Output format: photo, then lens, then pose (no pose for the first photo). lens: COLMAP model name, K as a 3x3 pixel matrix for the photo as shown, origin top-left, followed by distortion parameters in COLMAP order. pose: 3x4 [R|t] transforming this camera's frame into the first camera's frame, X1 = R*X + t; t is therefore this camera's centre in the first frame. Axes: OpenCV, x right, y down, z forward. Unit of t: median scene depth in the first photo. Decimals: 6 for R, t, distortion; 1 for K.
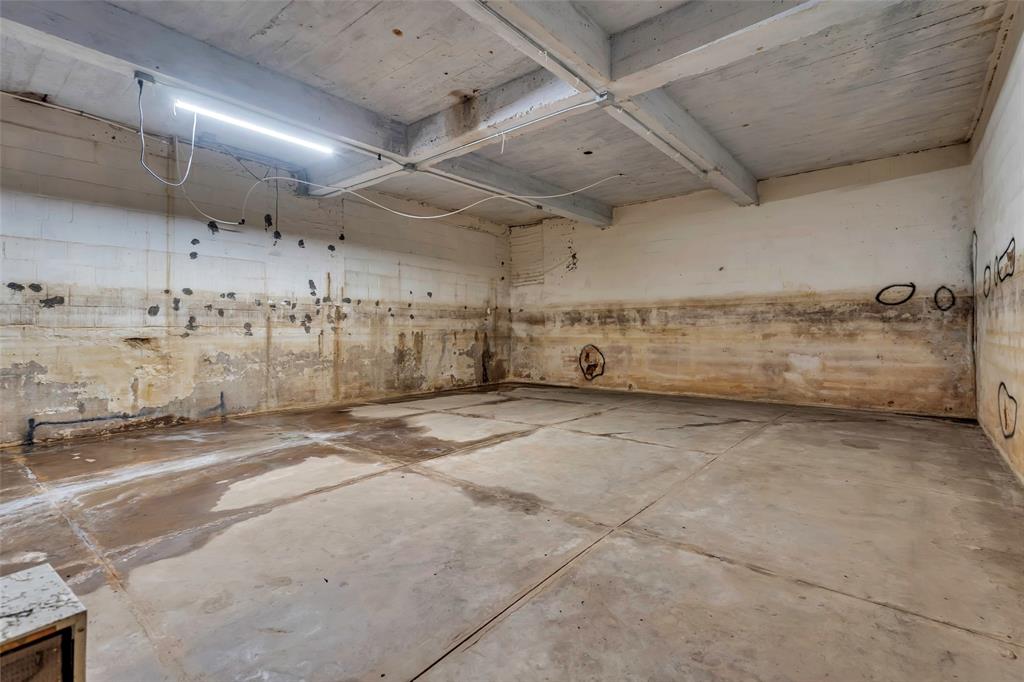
lens RADIAL K [[485.5, 0, 513.1], [0, 485.5, 336.2], [0, 0, 1]] dist [0.001020, -0.000147]
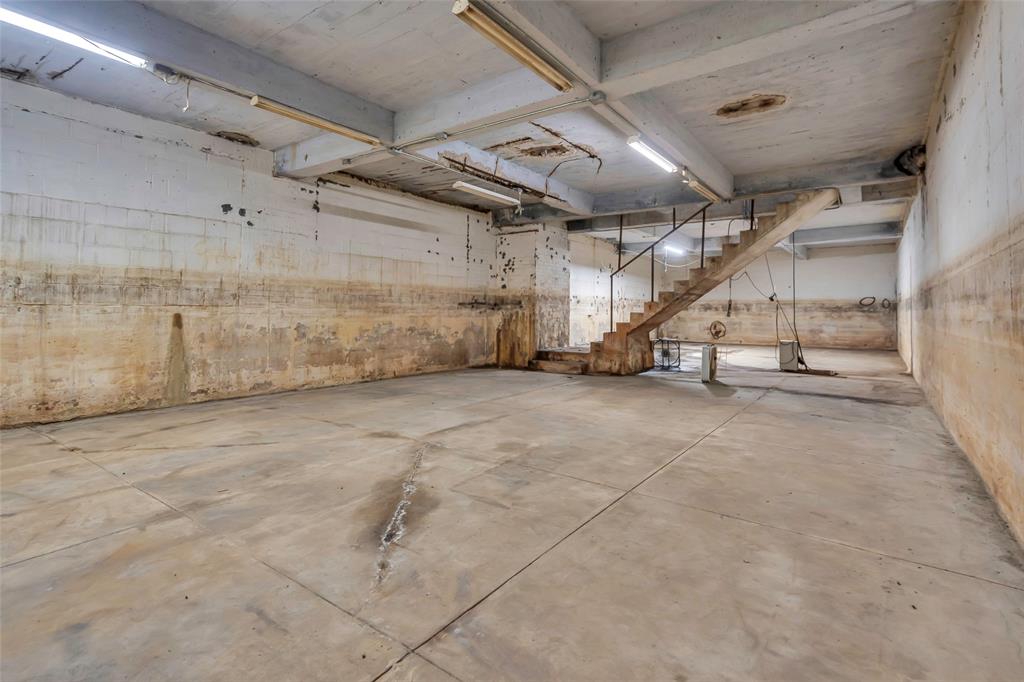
lens RADIAL K [[485.5, 0, 505.6], [0, 485.5, 310.9], [0, 0, 1]] dist [0.001020, -0.000147]
pose [[0.999086, 0.013088, 0.040703, -1.002528], [-0.012585, 0.999841, -0.012603, 0.014910], [-0.040862, 0.012079, 0.999092, -1.212872]]
